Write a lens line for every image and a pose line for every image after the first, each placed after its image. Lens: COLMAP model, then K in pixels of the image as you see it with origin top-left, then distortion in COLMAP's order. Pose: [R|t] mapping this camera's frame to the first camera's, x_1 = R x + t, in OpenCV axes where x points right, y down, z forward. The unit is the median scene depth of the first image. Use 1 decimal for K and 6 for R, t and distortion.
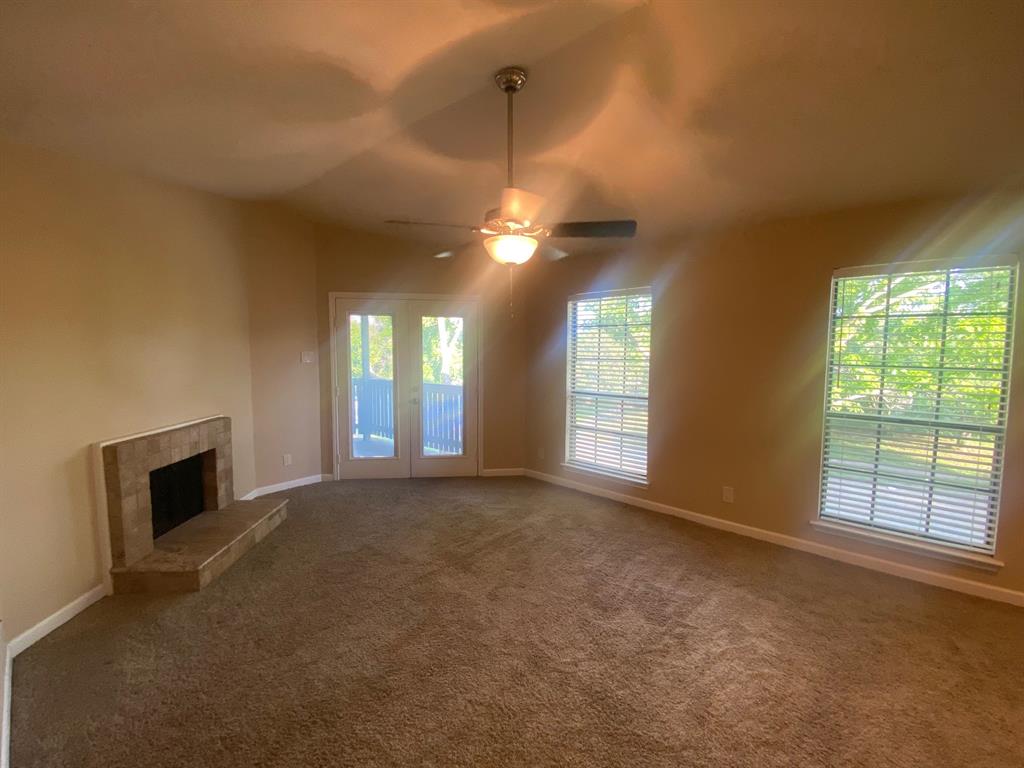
lens RADIAL K [[426.6, 0, 509.7], [0, 426.6, 382.5], [0, 0, 1]] dist [0.027857, -0.026471]
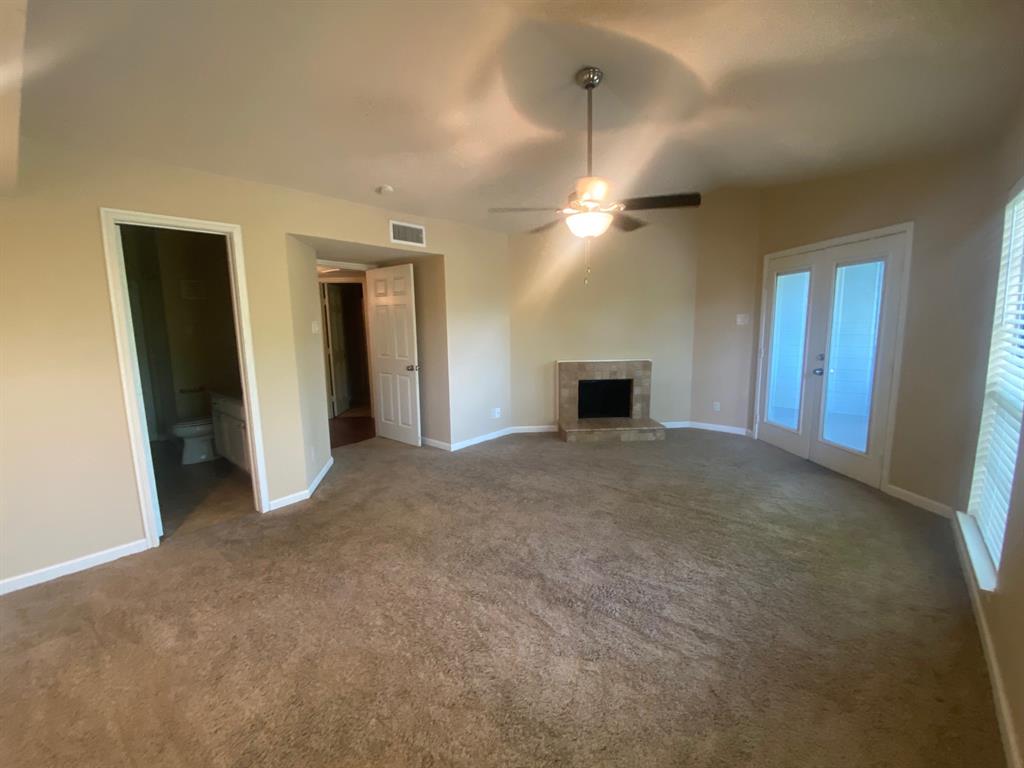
lens RADIAL K [[426.6, 0, 509.7], [0, 426.6, 382.5], [0, 0, 1]] dist [0.027857, -0.026471]
pose [[0.008616, 0.141665, -0.989877, 0.794129], [-0.059848, 0.988212, 0.140906, -0.022949], [0.998170, 0.058028, 0.016993, 0.498982]]
